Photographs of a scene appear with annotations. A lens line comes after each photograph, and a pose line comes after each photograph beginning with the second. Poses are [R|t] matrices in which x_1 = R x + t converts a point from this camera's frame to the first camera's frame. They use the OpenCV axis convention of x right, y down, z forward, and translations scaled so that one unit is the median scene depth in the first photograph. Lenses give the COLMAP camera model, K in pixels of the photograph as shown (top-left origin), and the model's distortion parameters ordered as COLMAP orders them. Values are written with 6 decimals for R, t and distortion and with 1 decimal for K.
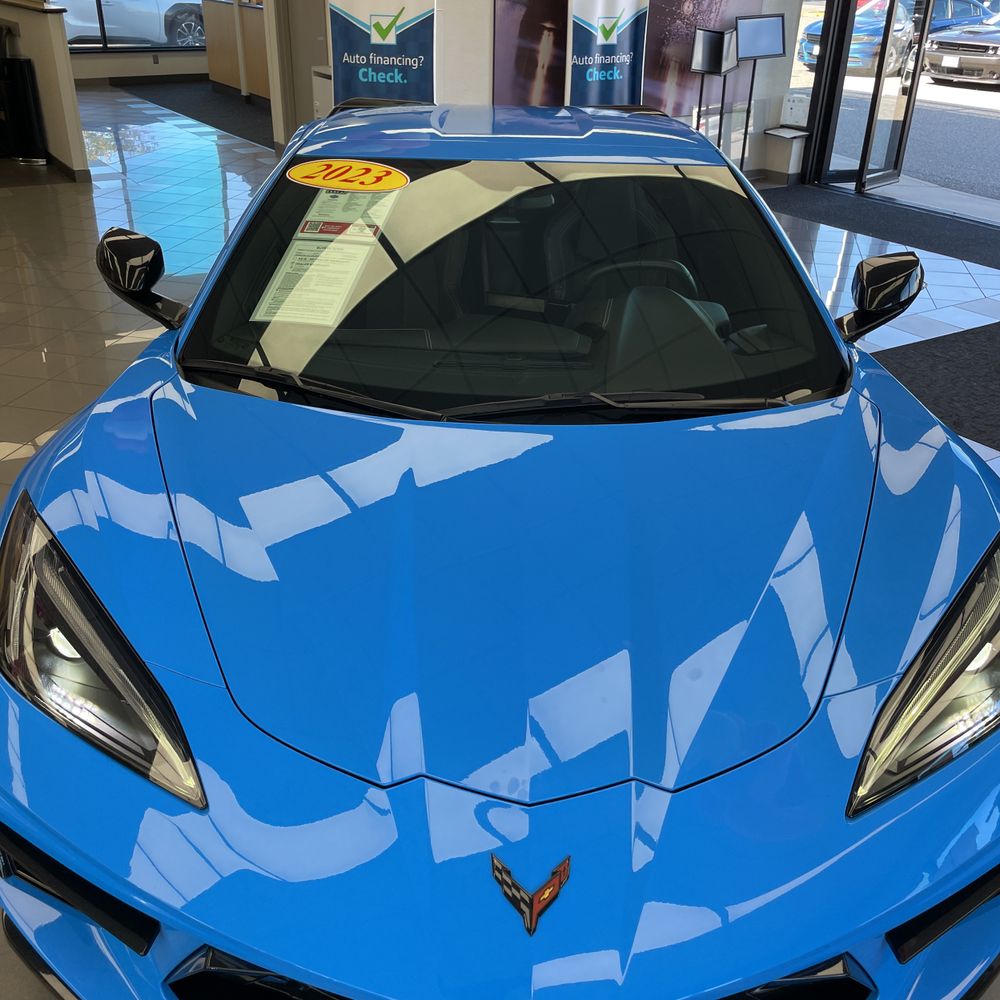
lens RADIAL K [[1023.0, 0, 503.4], [0, 1023.0, 492.9], [0, 0, 1]] dist [0.091922, -0.127045]
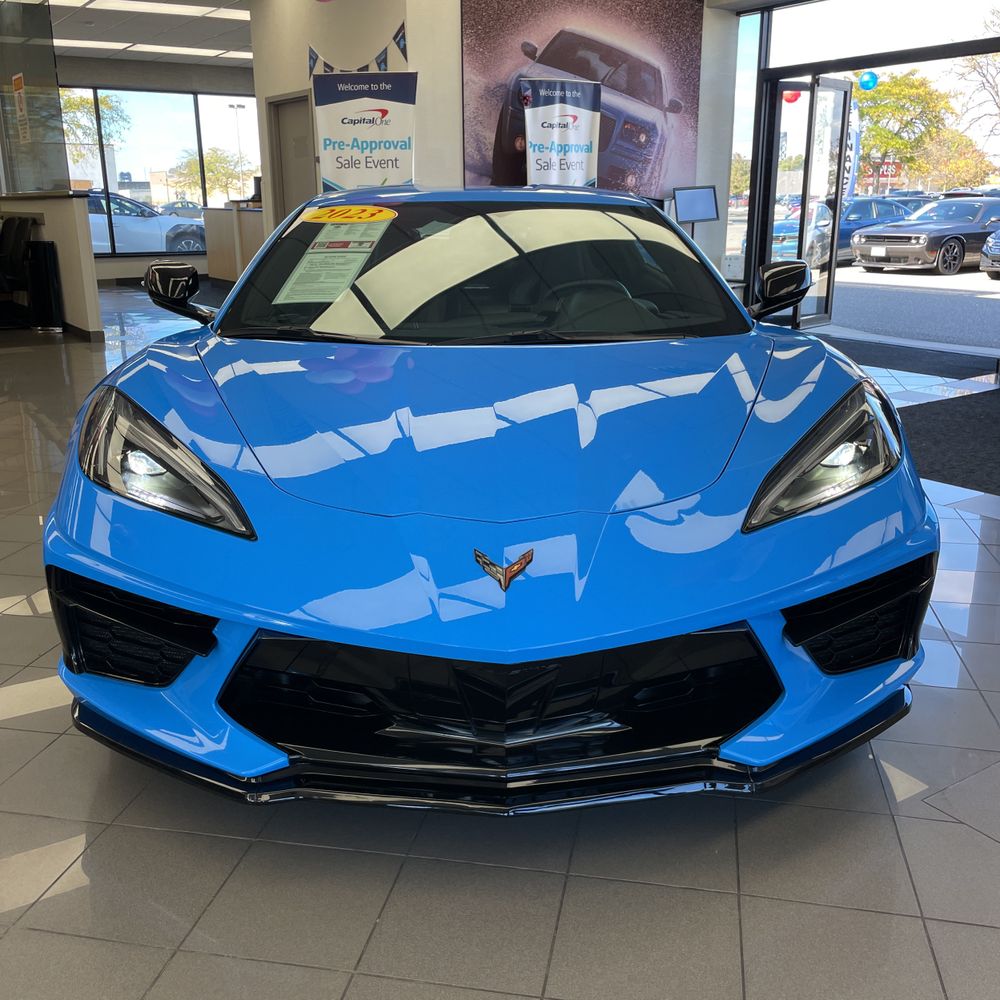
lens RADIAL K [[1023.0, 0, 503.4], [0, 1023.0, 492.9], [0, 0, 1]] dist [0.091922, -0.127045]
pose [[0.999222, -0.034114, 0.019803, 0.000513], [0.037392, 0.979054, -0.200140, 0.105606], [-0.012560, 0.200725, 0.979567, -0.059953]]
